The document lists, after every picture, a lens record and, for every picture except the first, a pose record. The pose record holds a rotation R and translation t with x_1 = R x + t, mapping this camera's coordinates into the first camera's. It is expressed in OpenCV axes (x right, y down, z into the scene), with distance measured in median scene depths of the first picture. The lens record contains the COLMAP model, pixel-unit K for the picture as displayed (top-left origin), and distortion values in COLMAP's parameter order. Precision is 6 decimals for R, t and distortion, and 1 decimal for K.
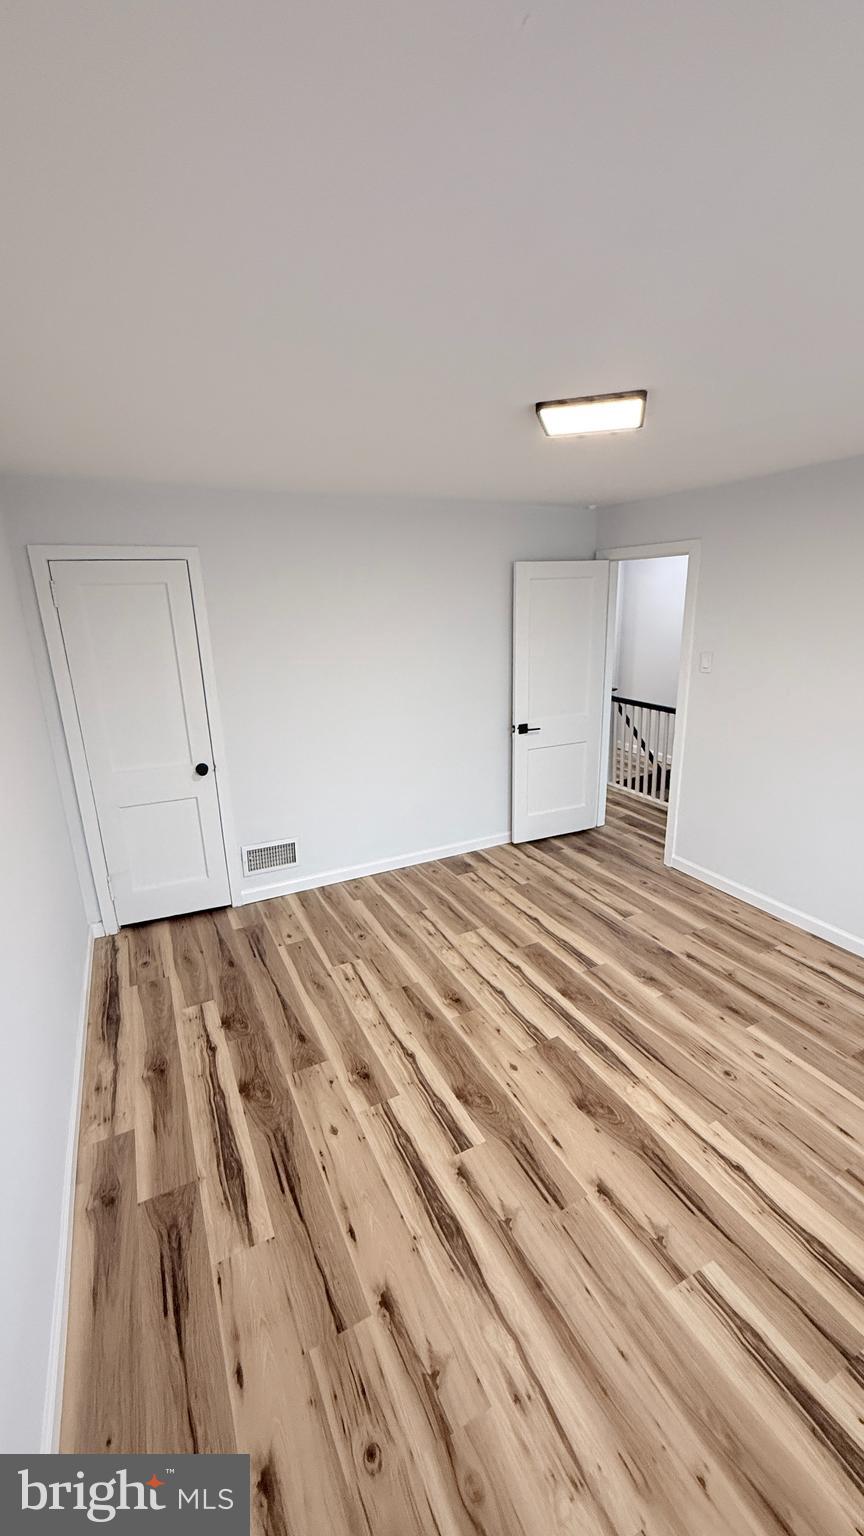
lens RADIAL K [[609.8, 0, 428.8], [0, 609.8, 764.2], [0, 0, 1]] dist [0.000134, -0.000086]
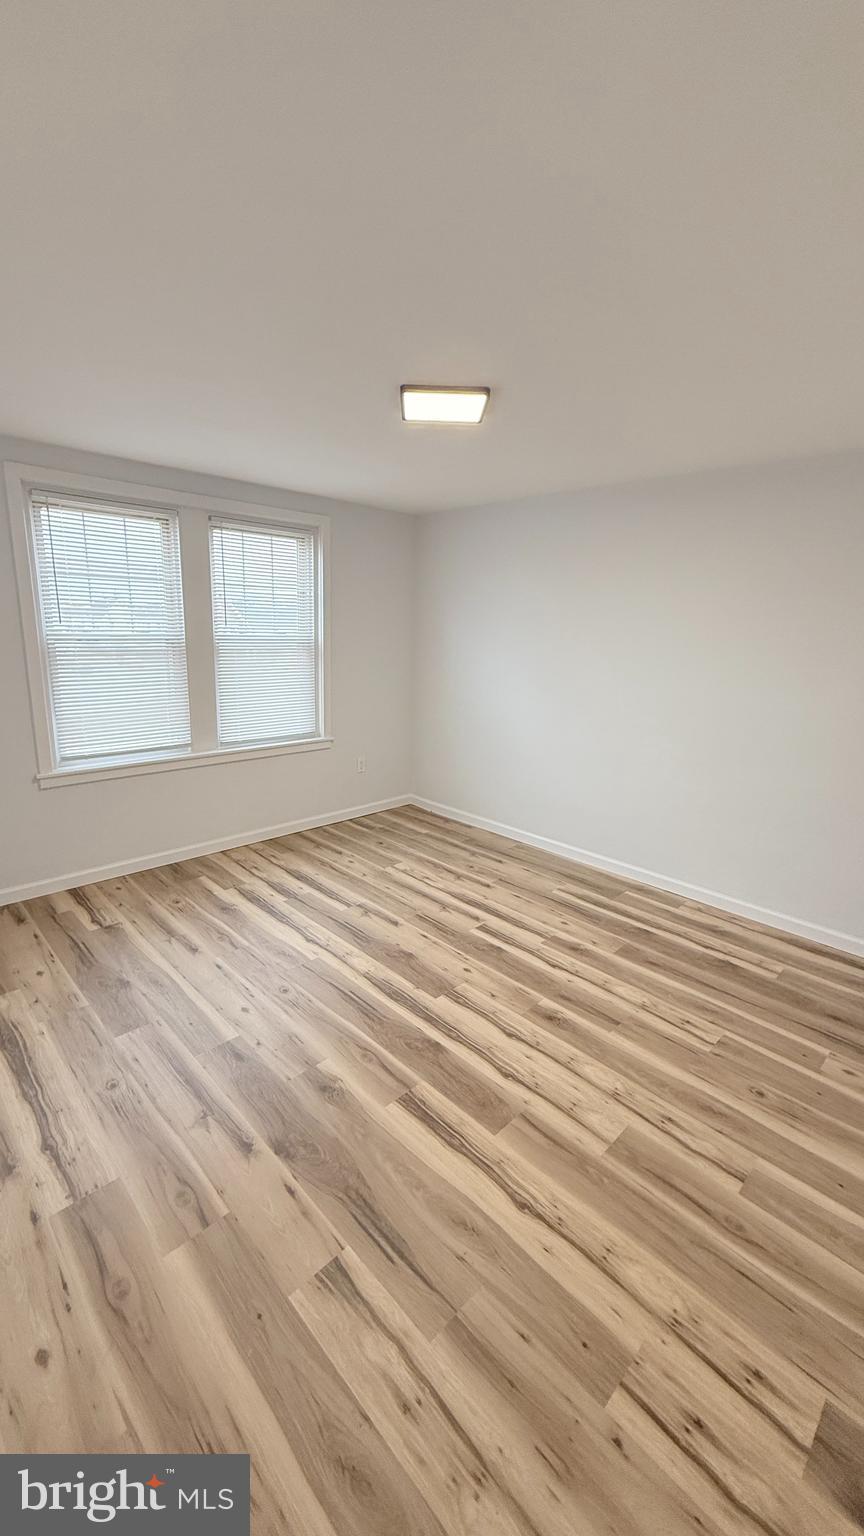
lens RADIAL K [[609.8, 0, 428.8], [0, 609.8, 764.2], [0, 0, 1]] dist [0.000134, -0.000086]
pose [[-0.952883, 0.071433, -0.294809, 0.475669], [-0.083200, 0.873058, 0.480465, -0.364941], [0.291706, 0.482355, -0.825979, 1.588828]]
